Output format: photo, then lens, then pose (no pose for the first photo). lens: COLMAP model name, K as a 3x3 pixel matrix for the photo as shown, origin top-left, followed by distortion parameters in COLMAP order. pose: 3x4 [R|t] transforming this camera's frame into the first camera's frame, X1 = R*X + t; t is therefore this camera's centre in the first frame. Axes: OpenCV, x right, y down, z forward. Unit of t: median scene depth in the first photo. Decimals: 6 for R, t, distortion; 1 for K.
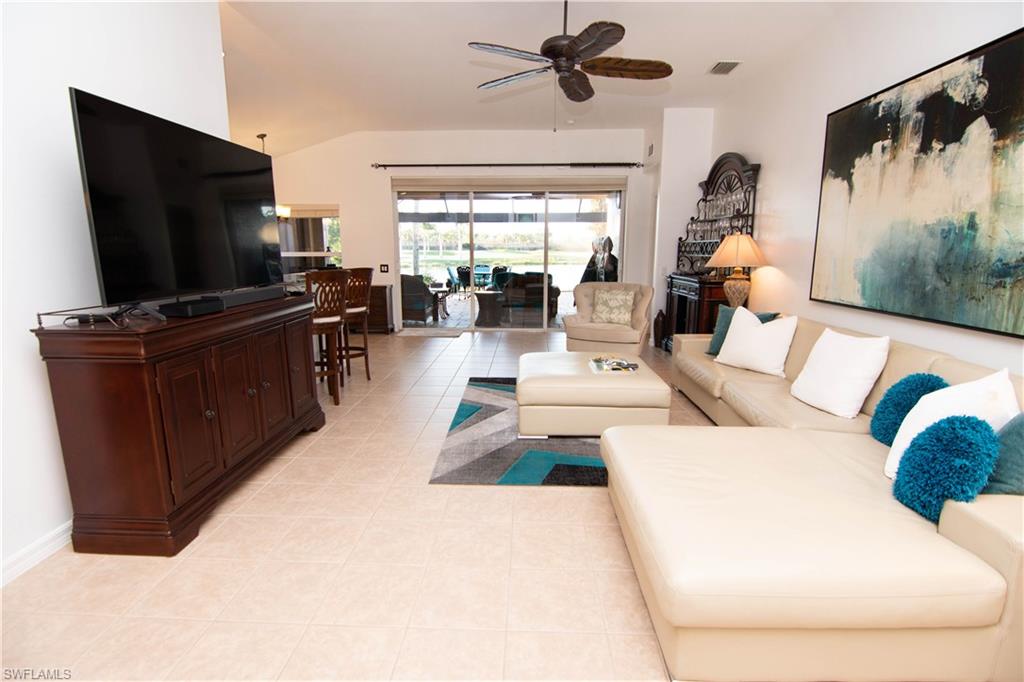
lens RADIAL K [[494.4, 0, 515.5], [0, 494.4, 342.3], [0, 0, 1]] dist [-0.008317, -0.008679]
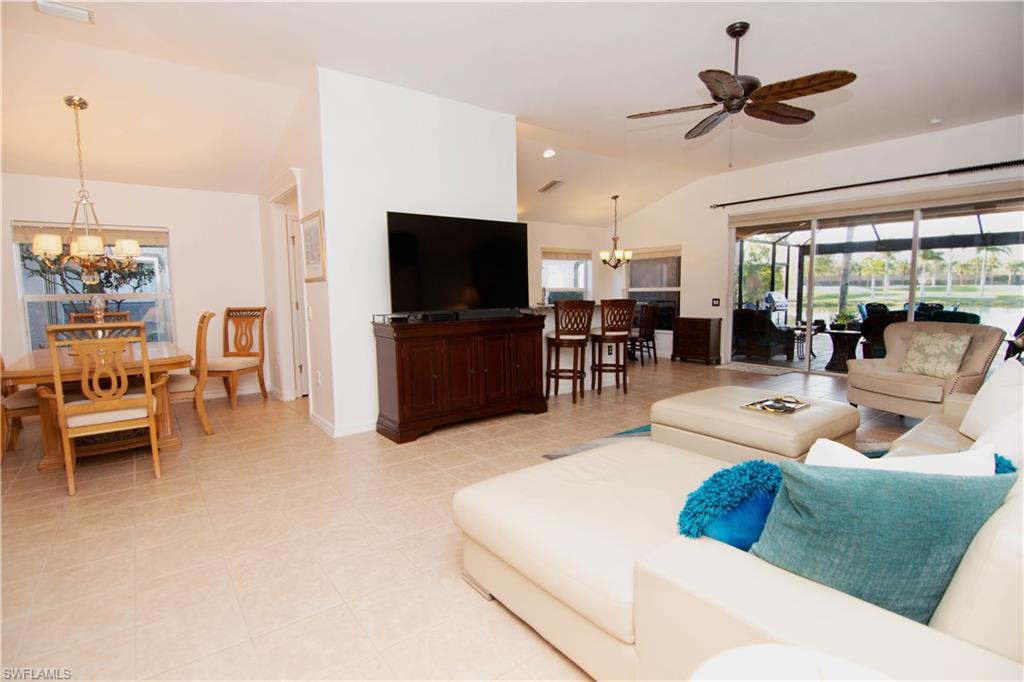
lens RADIAL K [[494.4, 0, 507.4], [0, 494.4, 340.2], [0, 0, 1]] dist [-0.008317, -0.008679]
pose [[0.625198, 0.070567, -0.777269, 0.329785], [-0.129952, 0.991414, -0.014519, 0.002380], [0.769571, 0.110085, 0.629001, 0.021545]]
